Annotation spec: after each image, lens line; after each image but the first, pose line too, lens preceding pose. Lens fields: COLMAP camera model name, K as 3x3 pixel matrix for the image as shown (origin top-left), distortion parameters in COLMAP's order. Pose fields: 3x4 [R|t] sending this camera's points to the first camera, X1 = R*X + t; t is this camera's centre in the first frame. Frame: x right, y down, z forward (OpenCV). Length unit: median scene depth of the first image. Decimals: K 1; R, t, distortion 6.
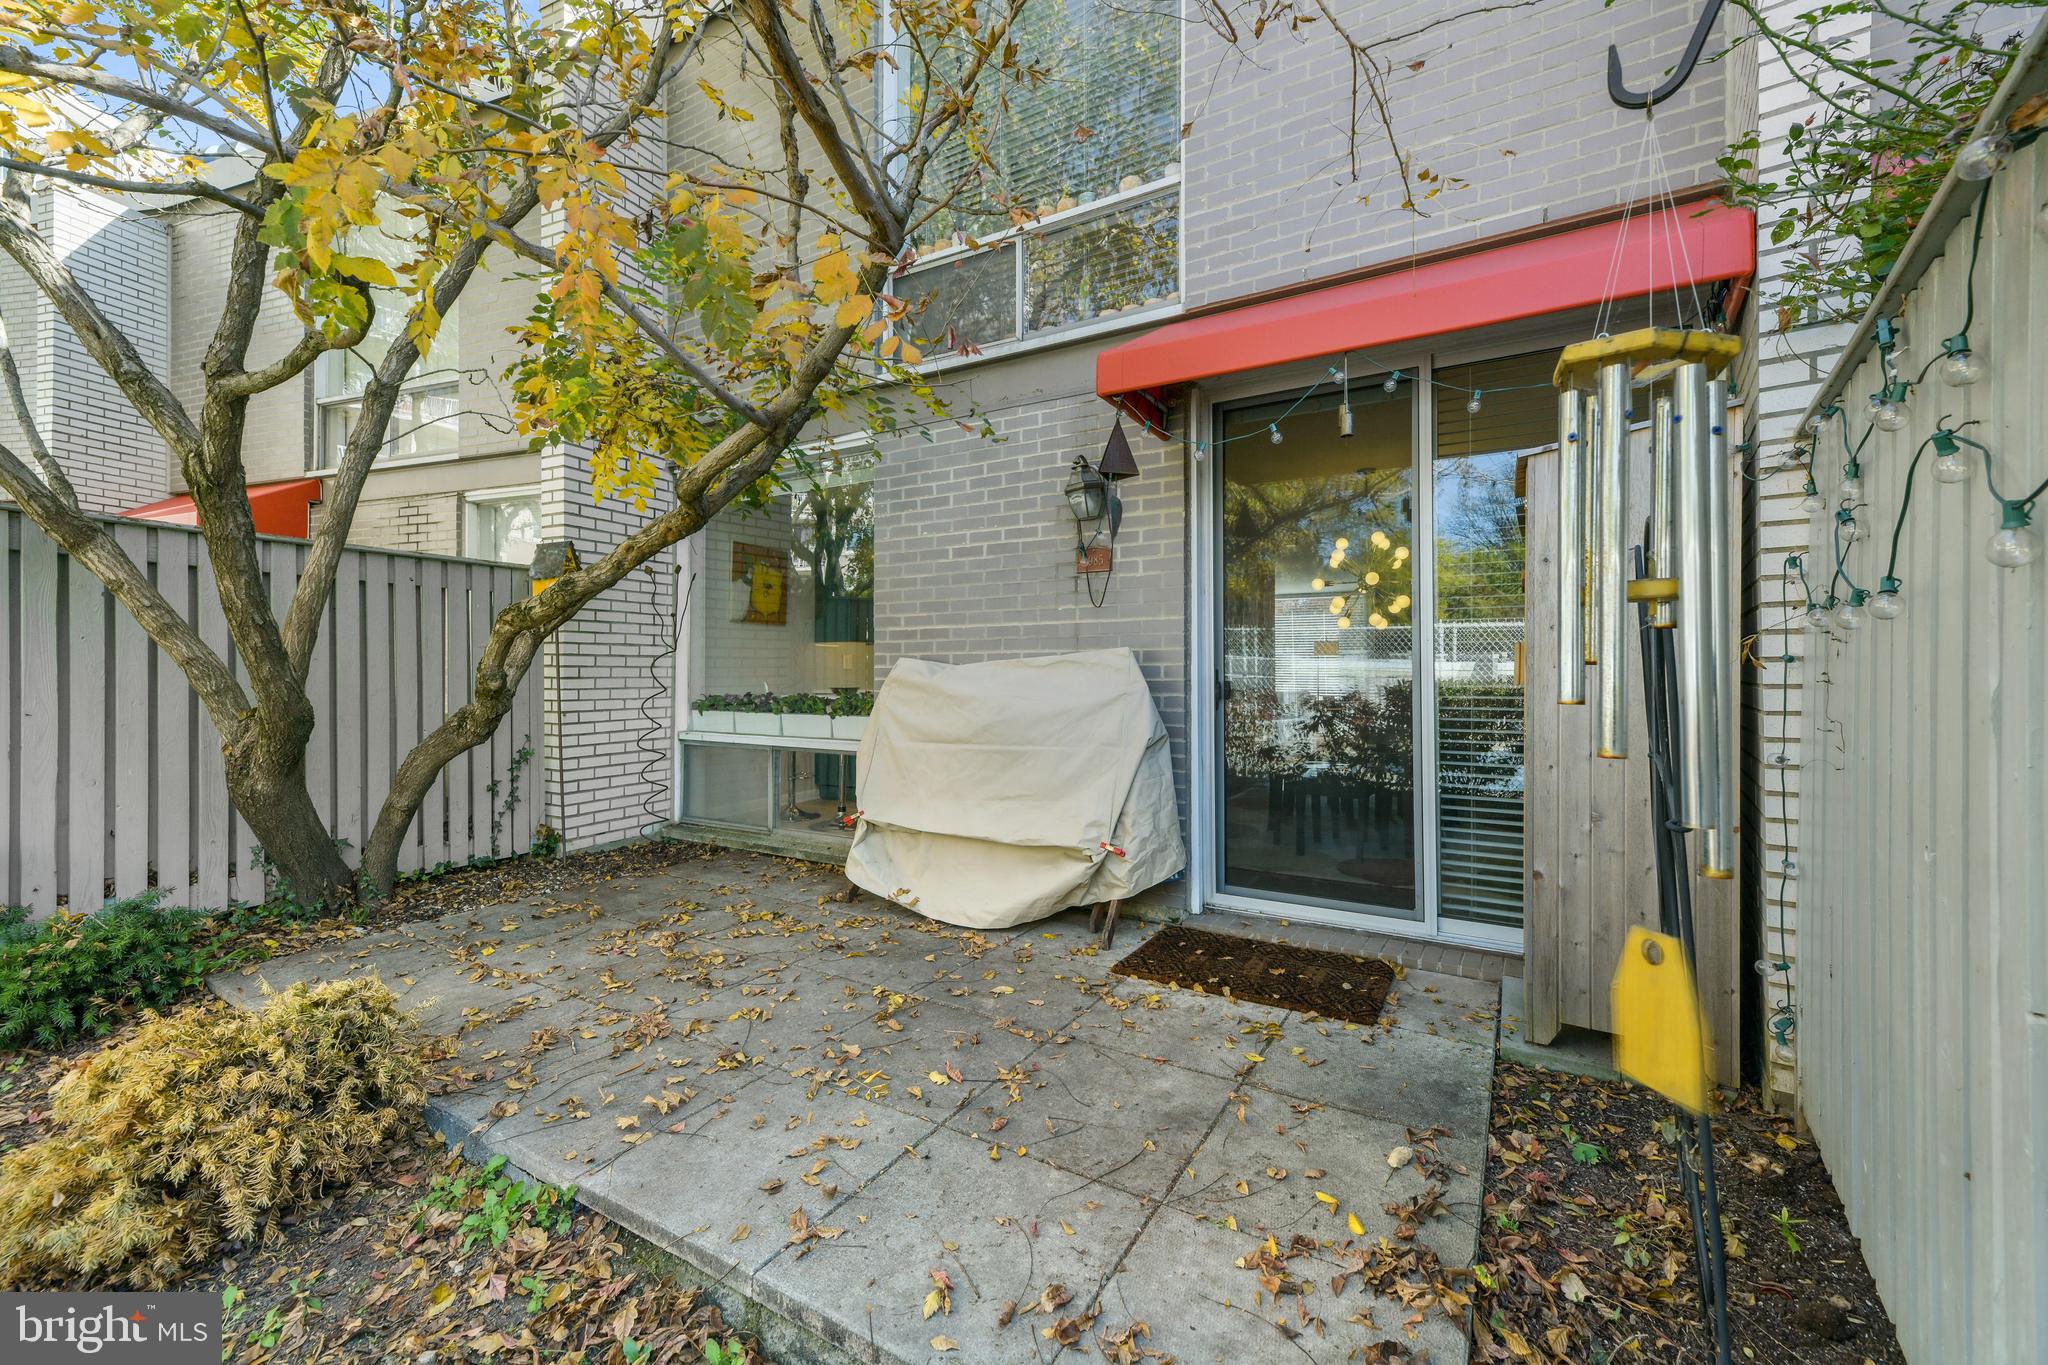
lens RADIAL K [[832.7, 0, 1039.7], [0, 832.7, 677.3], [0, 0, 1]] dist [0.017188, 0.000075]
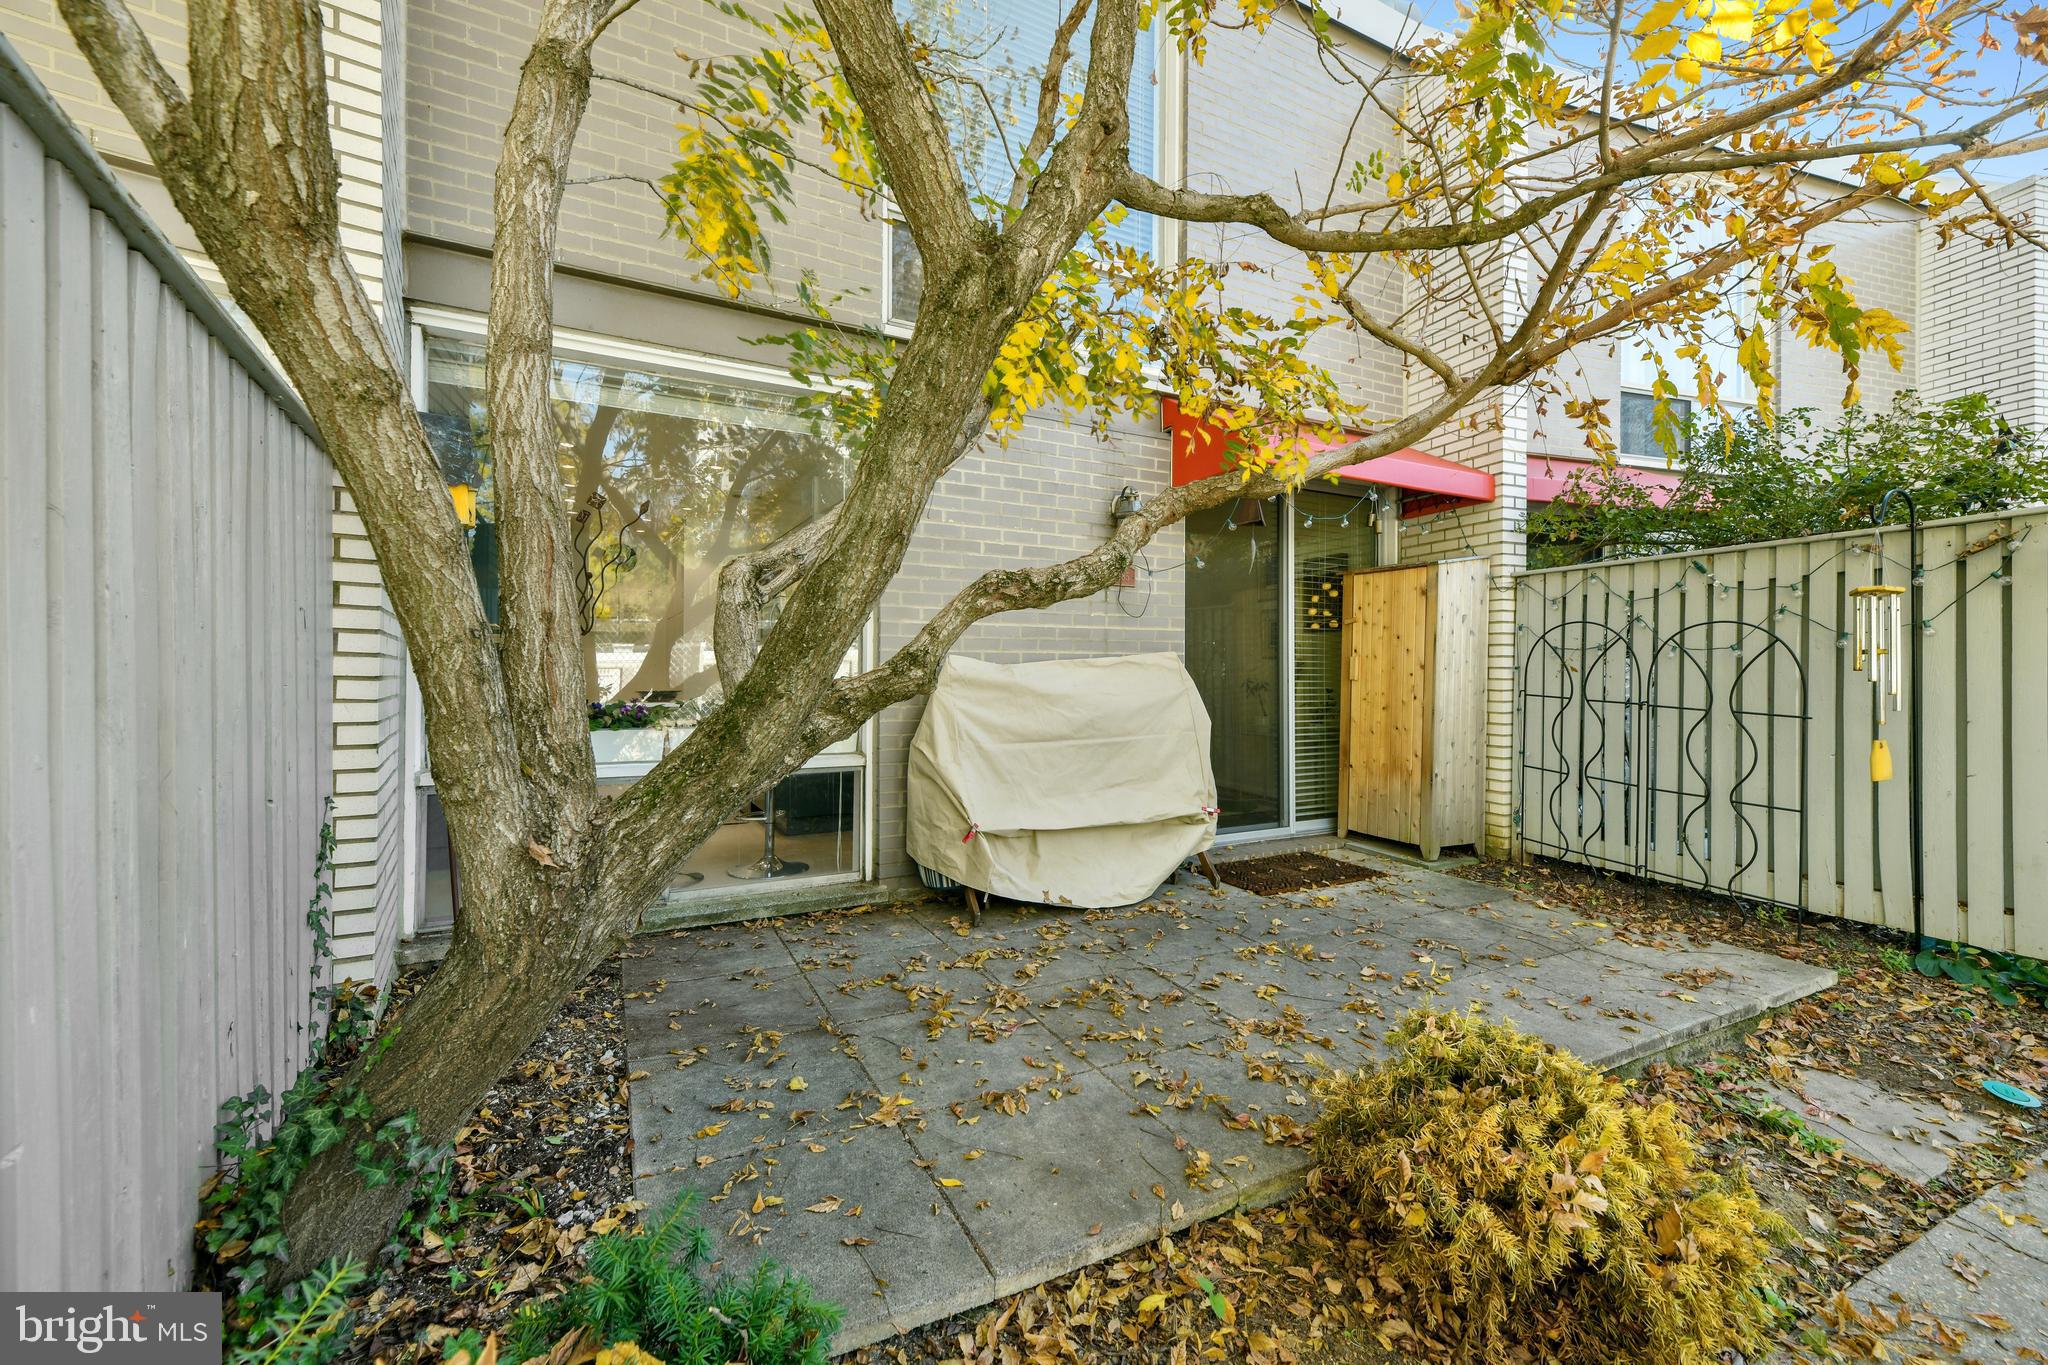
lens RADIAL K [[832.7, 0, 1039.7], [0, 832.7, 677.3], [0, 0, 1]] dist [0.017188, 0.000075]
pose [[0.516551, -0.004234, 0.856246, -1.169498], [0.001694, 0.999991, 0.003923, -0.003397], [-0.856255, -0.000576, 0.516554, 0.580008]]
